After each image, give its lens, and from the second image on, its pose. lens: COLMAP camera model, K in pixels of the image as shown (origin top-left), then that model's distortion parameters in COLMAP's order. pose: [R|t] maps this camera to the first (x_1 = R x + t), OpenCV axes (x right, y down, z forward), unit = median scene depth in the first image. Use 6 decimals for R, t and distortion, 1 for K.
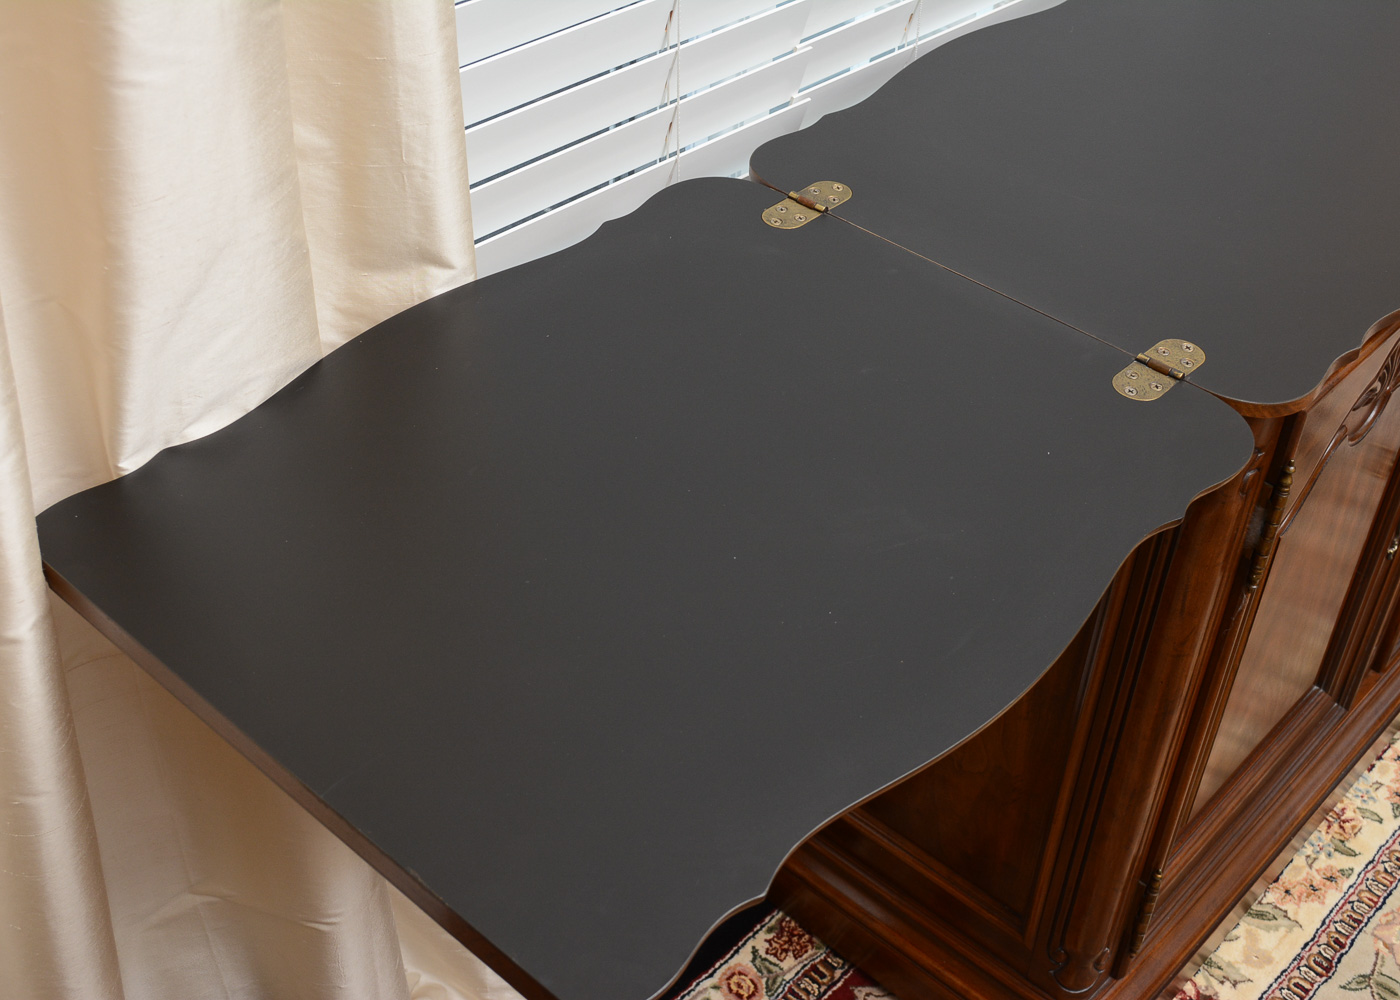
lens RADIAL K [[1698.1, 0, 705.8], [0, 1698.1, 504.0], [0, 0, 1]] dist [-0.043841, 0.000000]
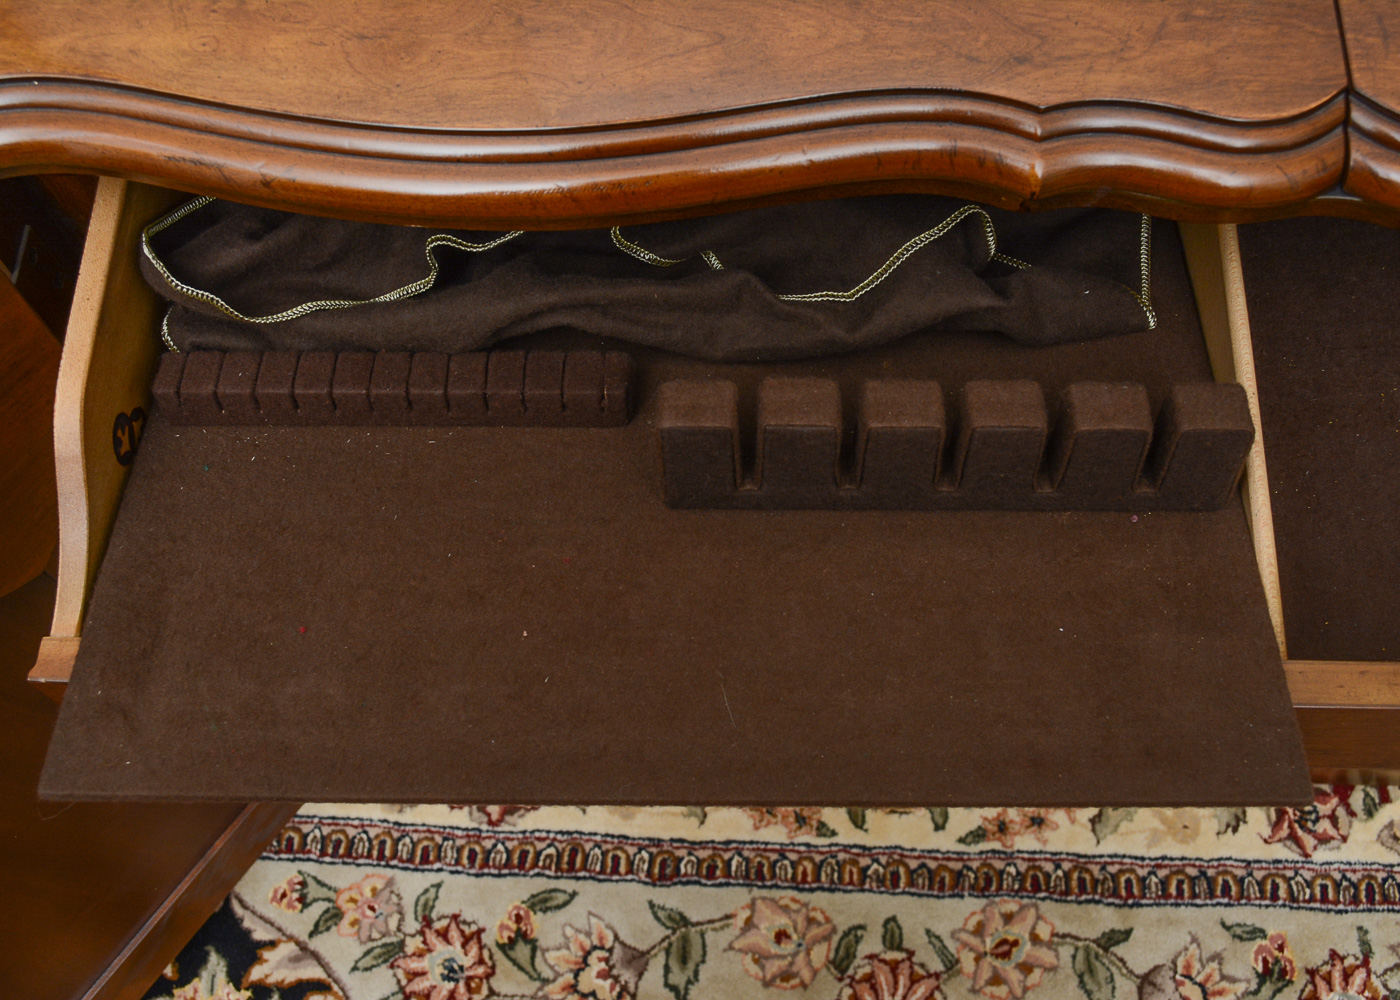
lens RADIAL K [[1515.7, 0, 703.9], [0, 1515.7, 489.6], [0, 0, 1]] dist [-0.051916, 0.000000]
pose [[0.644166, 0.680427, -0.349386, 0.503954], [-0.449347, 0.706290, 0.547031, -0.250811], [0.618982, -0.195383, 0.760715, 0.502330]]
